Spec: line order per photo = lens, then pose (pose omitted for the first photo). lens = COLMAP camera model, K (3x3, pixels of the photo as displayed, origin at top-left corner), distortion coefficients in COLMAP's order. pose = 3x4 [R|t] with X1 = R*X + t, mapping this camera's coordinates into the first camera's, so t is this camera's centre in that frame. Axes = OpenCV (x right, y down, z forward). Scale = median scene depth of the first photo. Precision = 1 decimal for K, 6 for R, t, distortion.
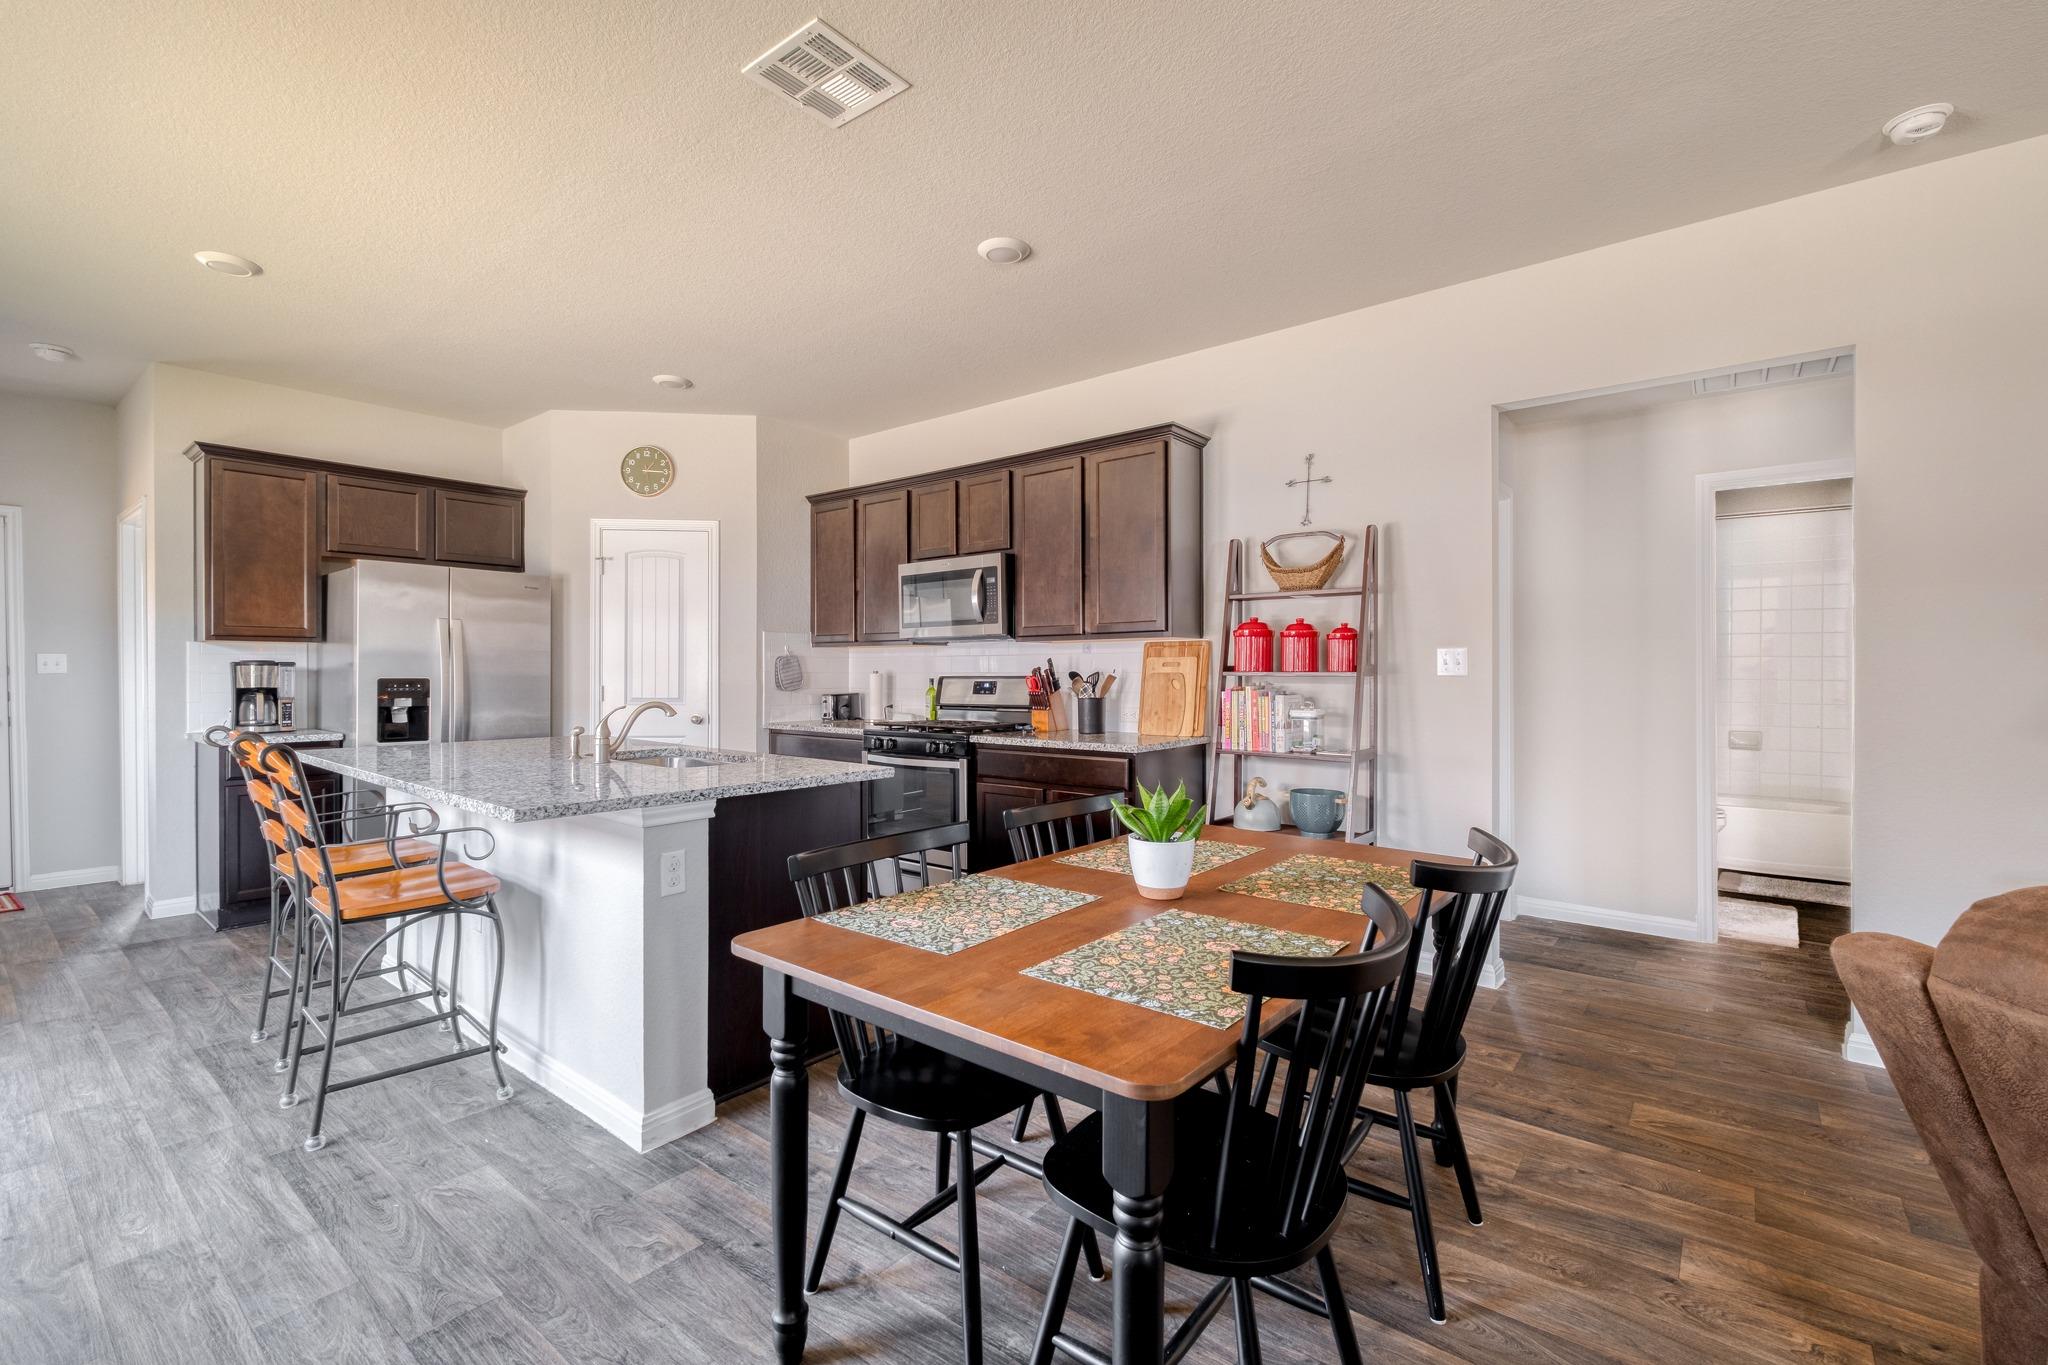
lens RADIAL K [[886.0, 0, 1024.0], [0, 886.0, 675.1], [0, 0, 1]] dist [0.005082, -0.002818]
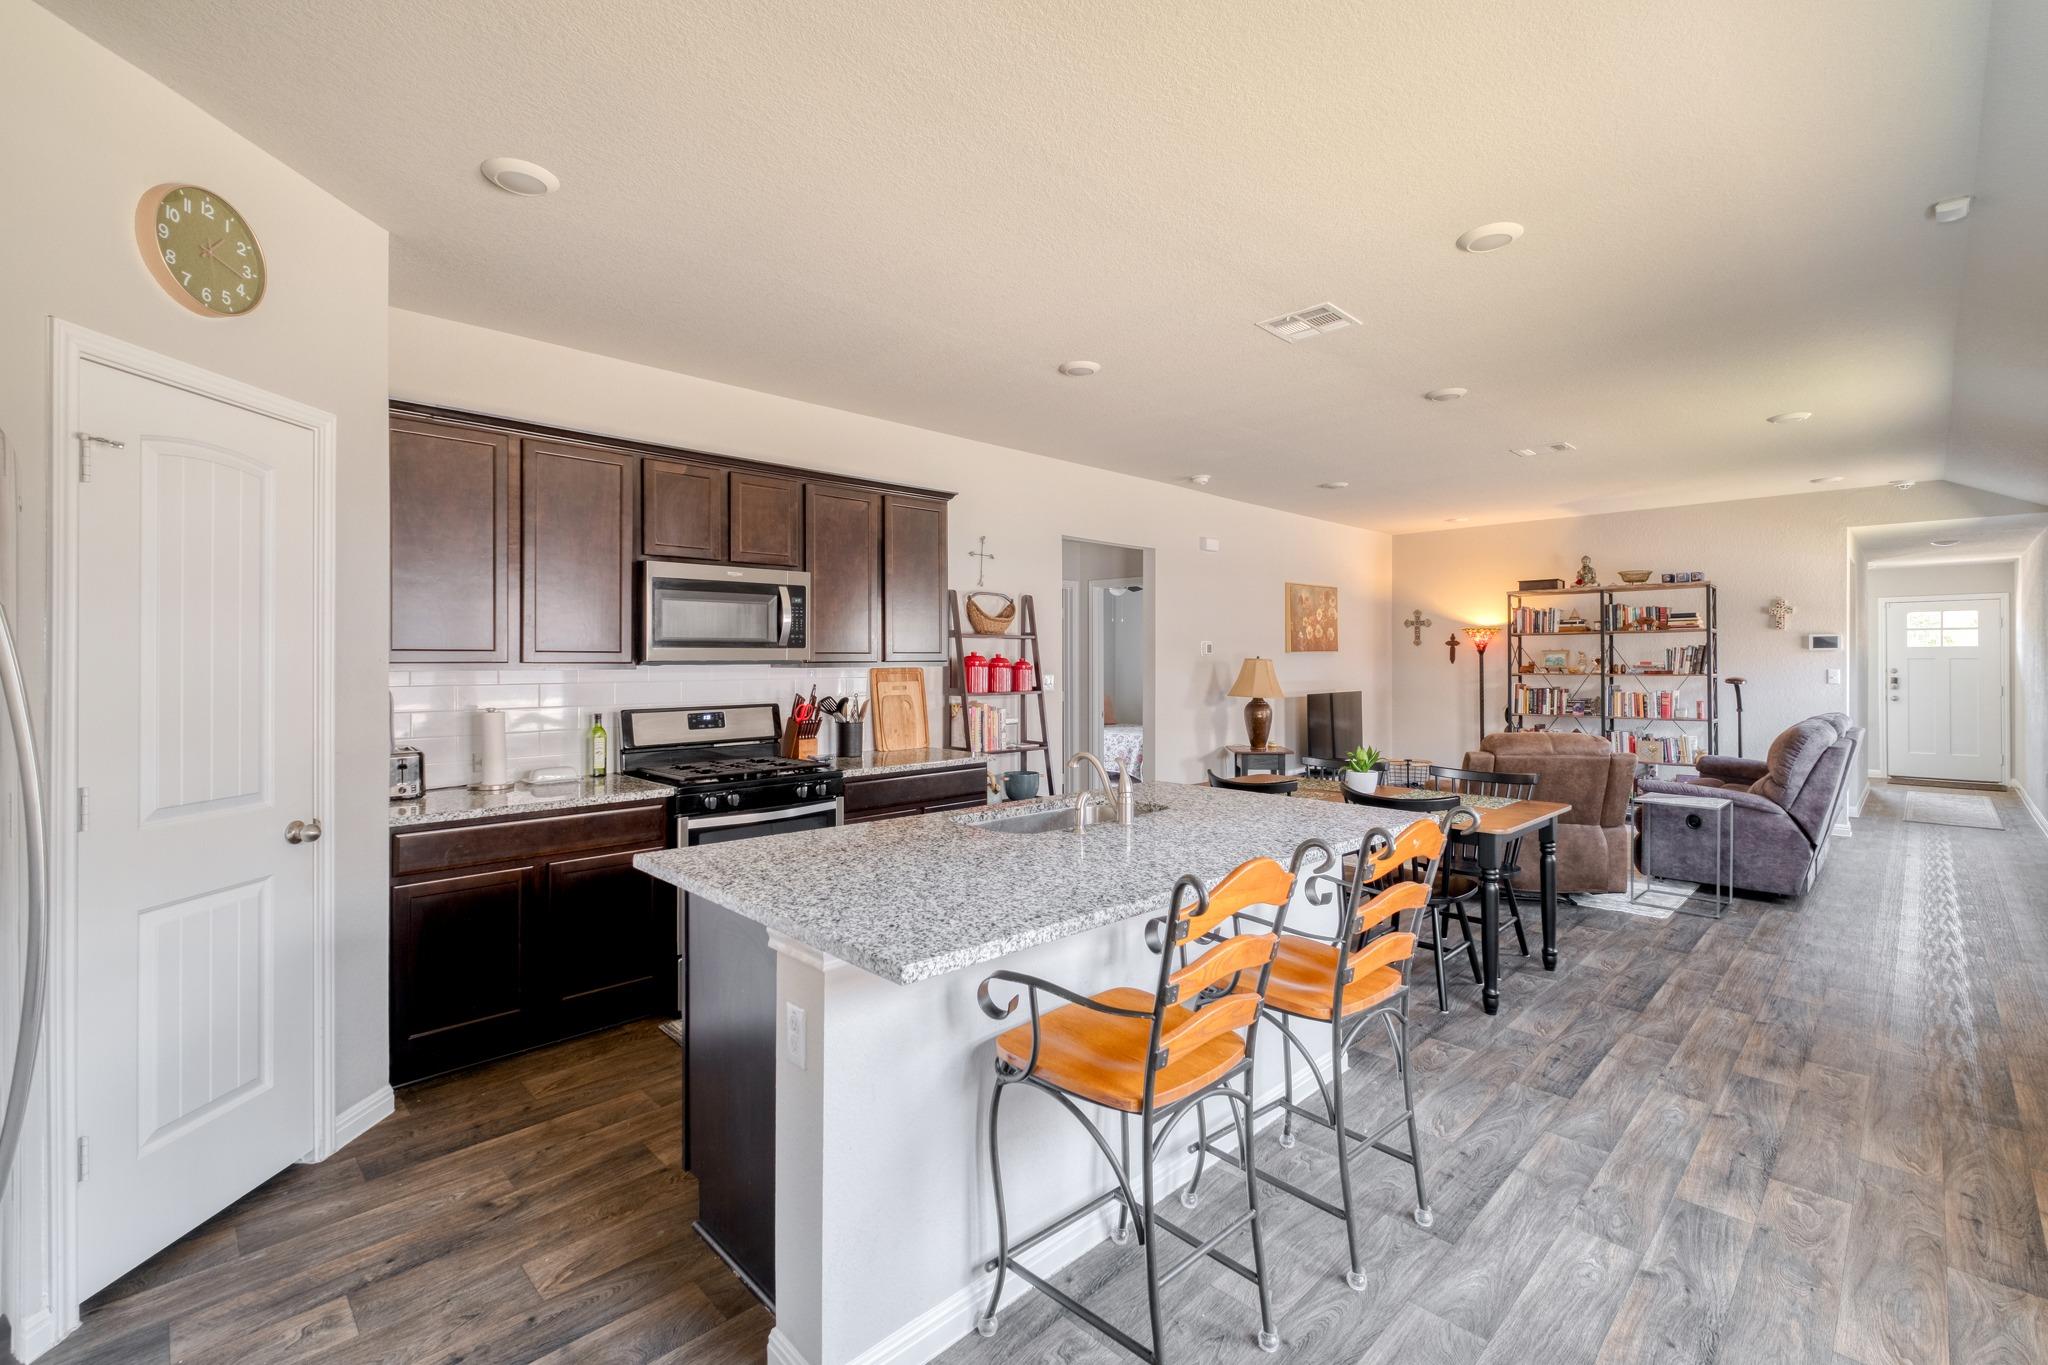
lens RADIAL K [[886.0, 0, 1015.0], [0, 886.0, 658.7], [0, 0, 1]] dist [0.005082, -0.002818]
pose [[0.122063, 0.001750, 0.992521, -0.903871], [0.004685, 0.999986, -0.002339, -0.043811], [-0.992511, 0.004935, 0.122053, 0.664266]]
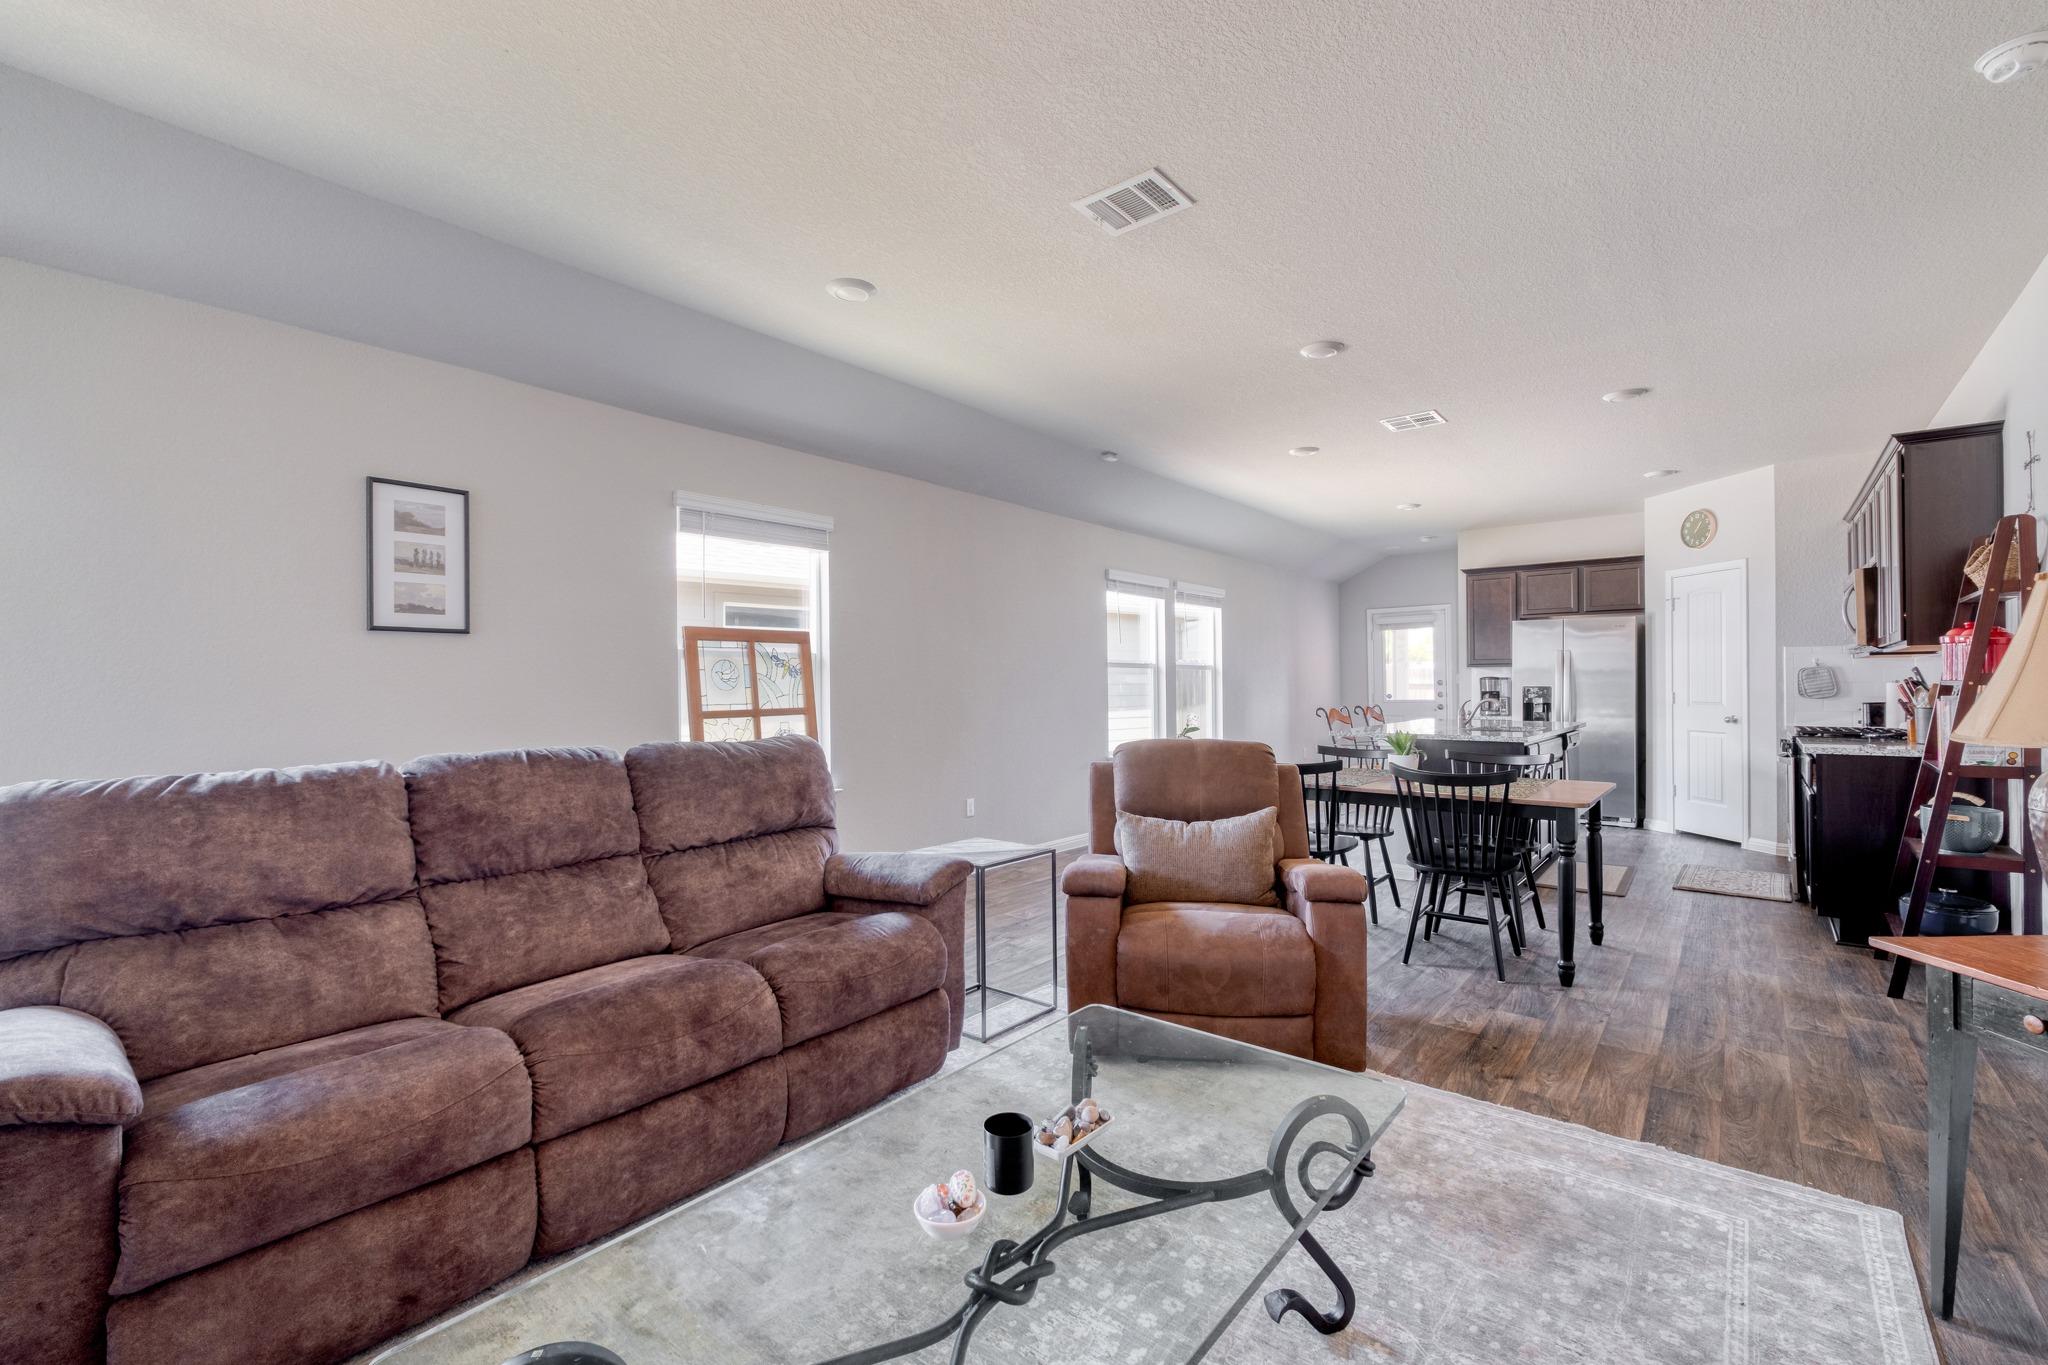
lens RADIAL K [[886.0, 0, 1028.2], [0, 886.0, 675.5], [0, 0, 1]] dist [0.005082, -0.002818]
pose [[-0.001255, -0.011379, -0.999934, 1.018343], [0.002391, 0.999932, -0.011382, -0.000048], [0.999996, -0.002405, -0.001228, 0.011057]]
